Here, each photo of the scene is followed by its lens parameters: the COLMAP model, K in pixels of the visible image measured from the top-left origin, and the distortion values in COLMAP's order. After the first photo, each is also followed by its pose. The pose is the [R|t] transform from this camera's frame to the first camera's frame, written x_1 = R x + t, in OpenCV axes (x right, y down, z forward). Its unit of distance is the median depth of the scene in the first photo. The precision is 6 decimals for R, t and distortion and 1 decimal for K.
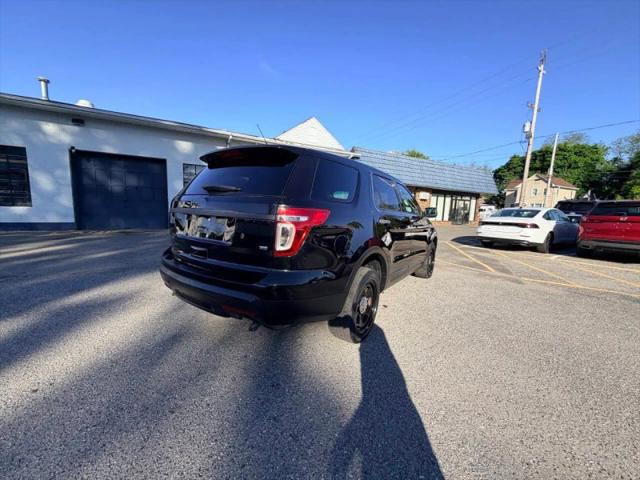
lens RADIAL K [[253.8, 0, 319.4], [0, 253.8, 239.9], [0, 0, 1]] dist [0.000084, -0.000104]
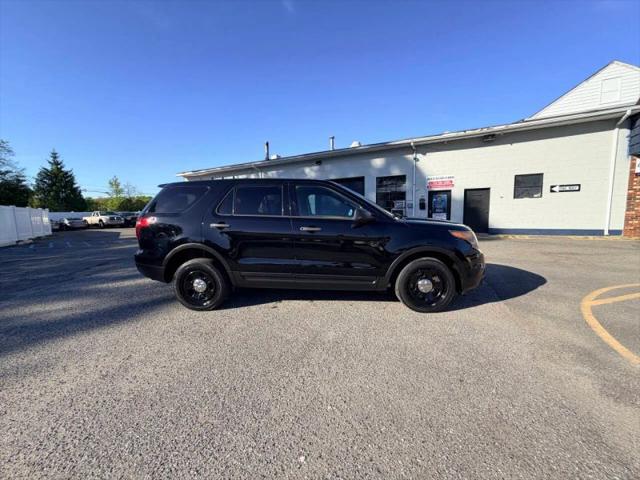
lens RADIAL K [[253.8, 0, 319.1], [0, 253.8, 241.0], [0, 0, 1]] dist [0.000084, -0.000104]
pose [[0.515810, 0.055793, -0.854884, 0.367197], [-0.070668, 0.997247, 0.022446, -0.013710], [0.853783, 0.048835, 0.518333, 0.181244]]
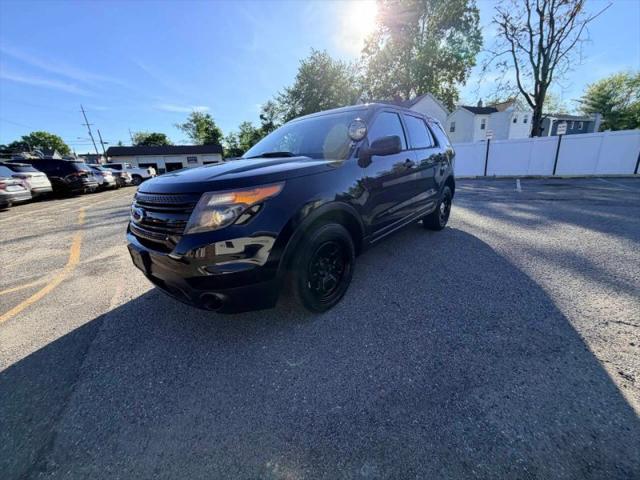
lens RADIAL K [[253.8, 0, 318.6], [0, 253.8, 241.0], [0, 0, 1]] dist [0.000084, -0.000104]
pose [[-0.993471, -0.018729, 0.112540, 0.032373], [0.028943, 0.912788, 0.407406, -0.072947], [-0.110356, 0.408003, -0.906286, 0.685150]]
